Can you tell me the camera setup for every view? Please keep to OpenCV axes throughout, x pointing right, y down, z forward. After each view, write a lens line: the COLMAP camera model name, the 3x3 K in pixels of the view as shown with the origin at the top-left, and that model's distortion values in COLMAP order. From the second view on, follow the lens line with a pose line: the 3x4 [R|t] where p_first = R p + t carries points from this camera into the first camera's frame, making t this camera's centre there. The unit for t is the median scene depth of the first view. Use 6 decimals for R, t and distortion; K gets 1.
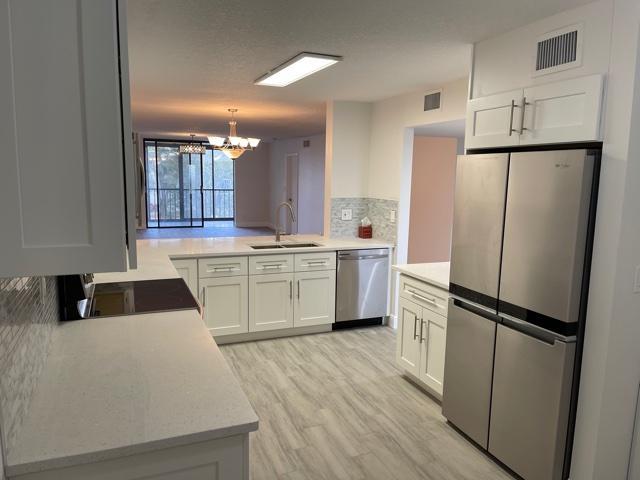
lens RADIAL K [[487.5, 0, 318.1], [0, 487.5, 238.9], [0, 0, 1]] dist [0.047420, -0.008312]
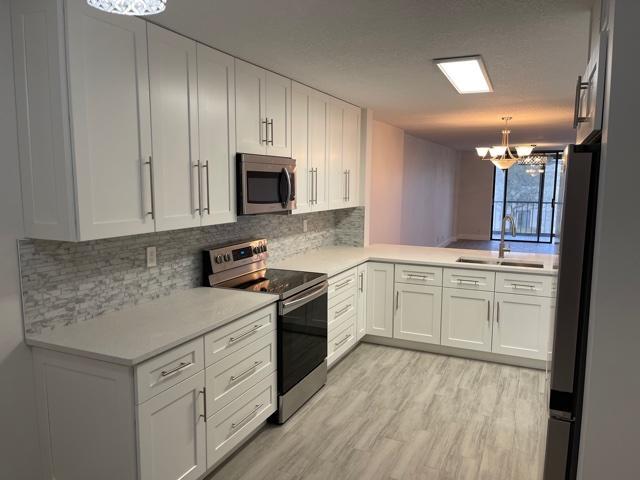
lens RADIAL K [[487.5, 0, 322.0], [0, 487.5, 240.9], [0, 0, 1]] dist [0.047420, -0.008312]
pose [[0.690237, 0.077170, -0.719457, 0.387813], [-0.093199, 0.995496, 0.017365, -0.012782], [0.717556, 0.055067, 0.694320, 0.128238]]
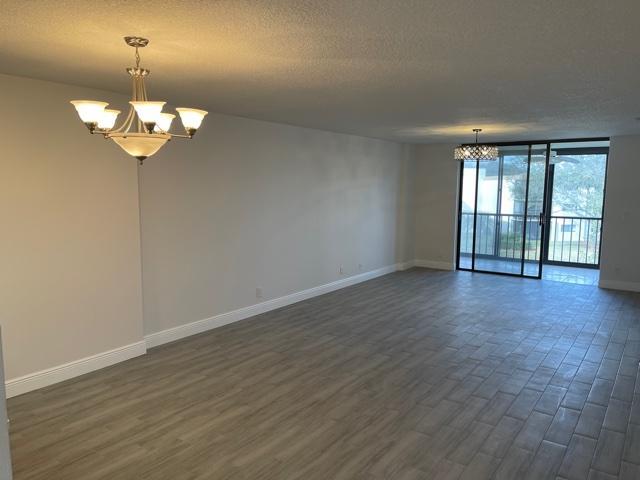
lens RADIAL K [[487.5, 0, 323.6], [0, 487.5, 241.1], [0, 0, 1]] dist [0.047420, -0.008312]
pose [[0.537598, 0.085839, -0.838821, 0.376704], [-0.111608, 0.993296, 0.030118, -0.171086], [0.835783, 0.077428, 0.543574, 1.257270]]
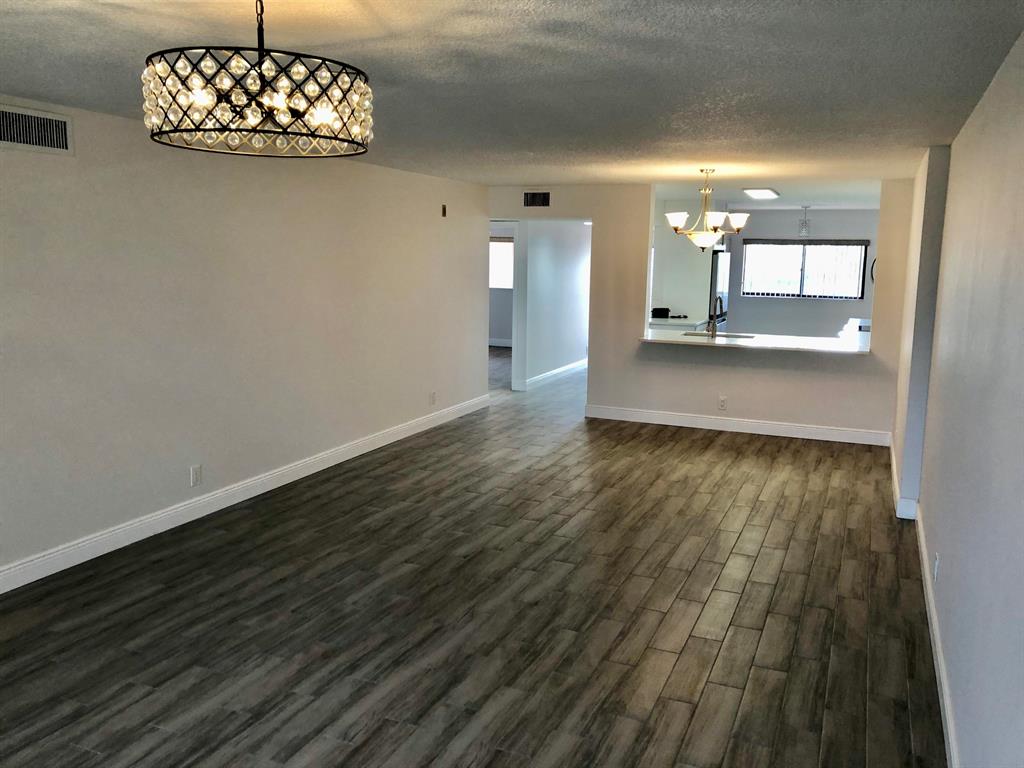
lens RADIAL K [[829.6, 0, 513.9], [0, 829.6, 377.3], [0, 0, 1]] dist [0.051345, -0.012852]
pose [[-0.699559, -0.136973, 0.701324, -1.049403], [0.066940, 0.964579, 0.255161, -0.398819], [-0.711433, 0.225447, -0.665611, 2.631653]]
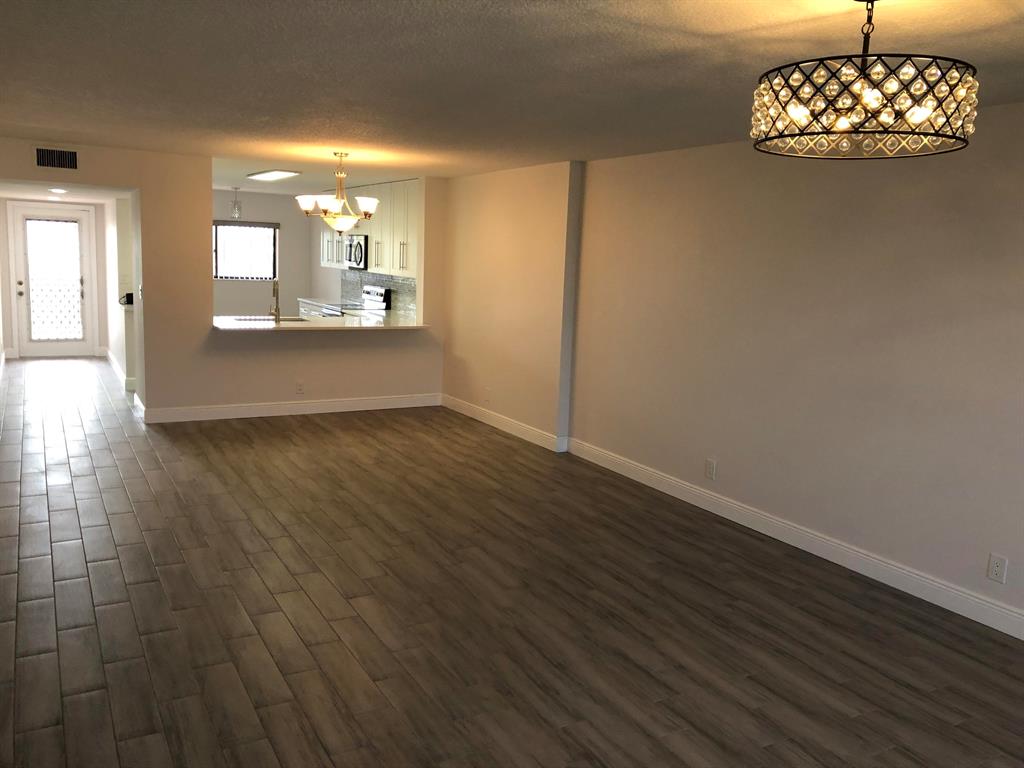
lens RADIAL K [[829.6, 0, 510.4], [0, 829.6, 388.6], [0, 0, 1]] dist [0.051345, -0.012852]
pose [[-0.990640, -0.036911, -0.131415, -0.349911], [-0.074019, 0.954168, 0.289974, -0.406780], [0.114689, 0.296988, -0.947969, 2.872838]]
